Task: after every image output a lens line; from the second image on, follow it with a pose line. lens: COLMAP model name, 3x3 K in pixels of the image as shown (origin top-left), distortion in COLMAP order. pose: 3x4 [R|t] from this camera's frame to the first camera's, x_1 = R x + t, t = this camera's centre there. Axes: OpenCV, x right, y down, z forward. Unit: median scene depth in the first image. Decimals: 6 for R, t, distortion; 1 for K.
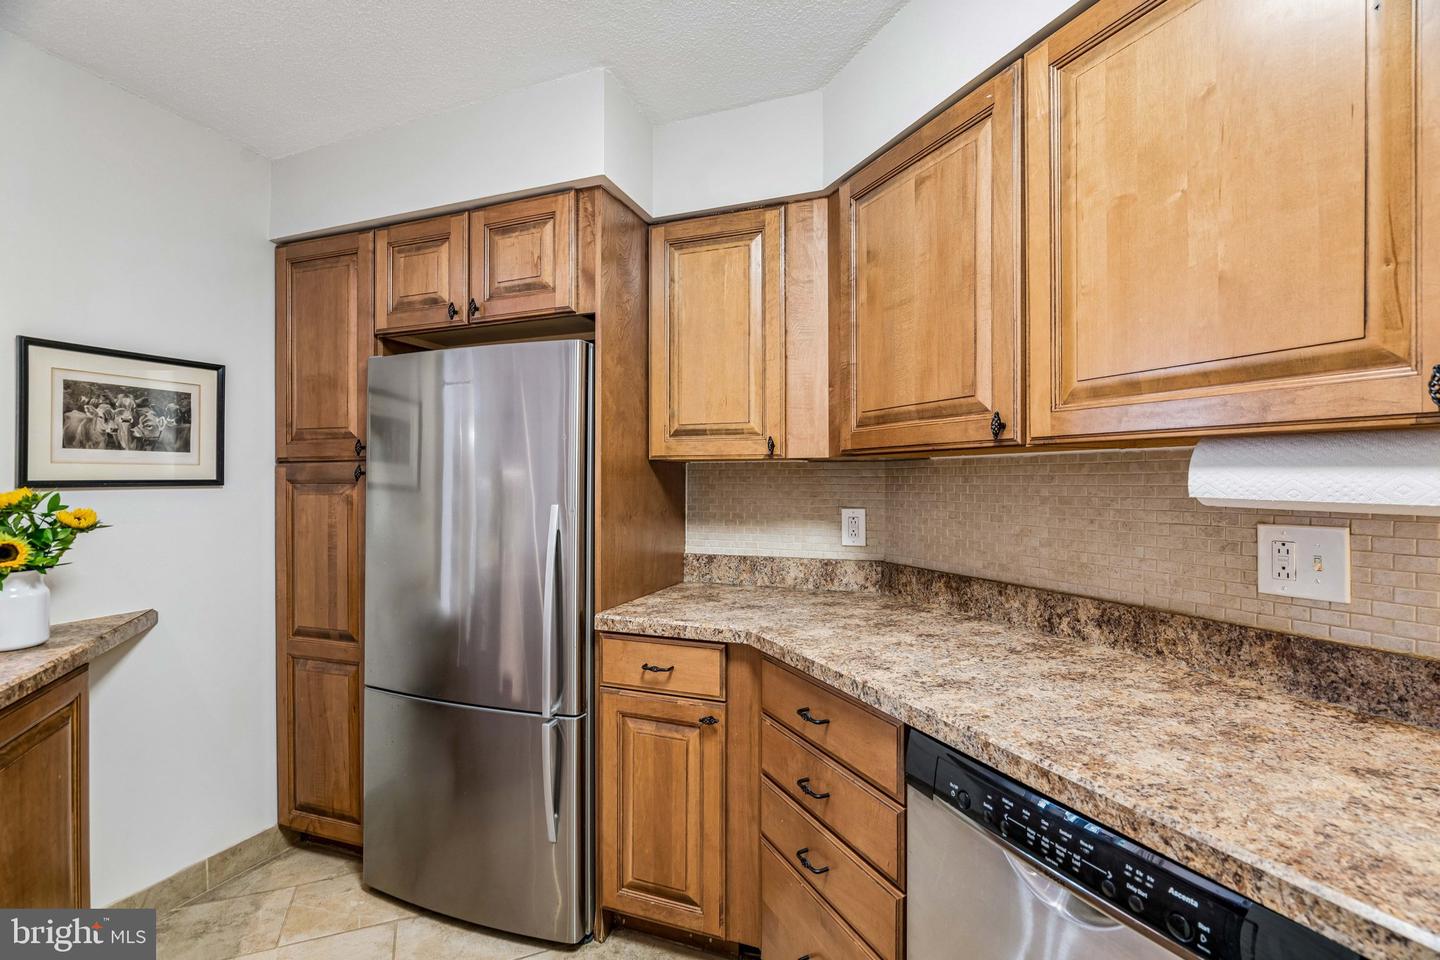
lens RADIAL K [[611.5, 0, 751.8], [0, 611.5, 479.1], [0, 0, 1]] dist [0.000421, 0.000114]
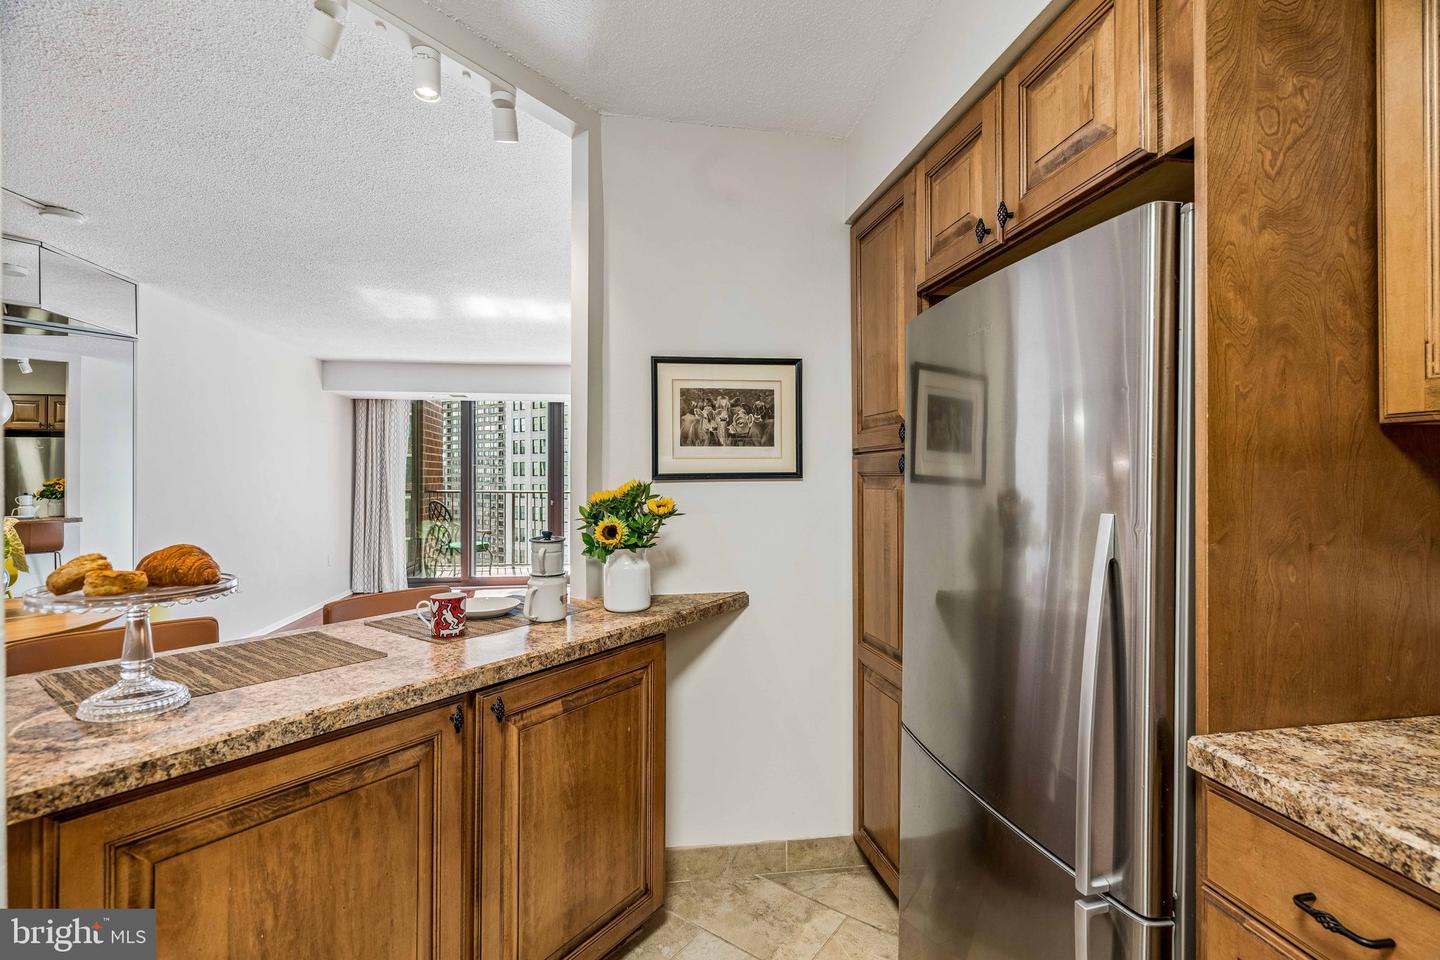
lens RADIAL K [[647.8, 0, 755.4], [0, 647.8, 474.7], [0, 0, 1]] dist [-0.020448, 0.010111]
pose [[0.470466, -0.002346, -0.882415, 0.043201], [0.004909, 0.999988, -0.000041, 0.004578], [0.882405, -0.004312, 0.470472, 0.450376]]
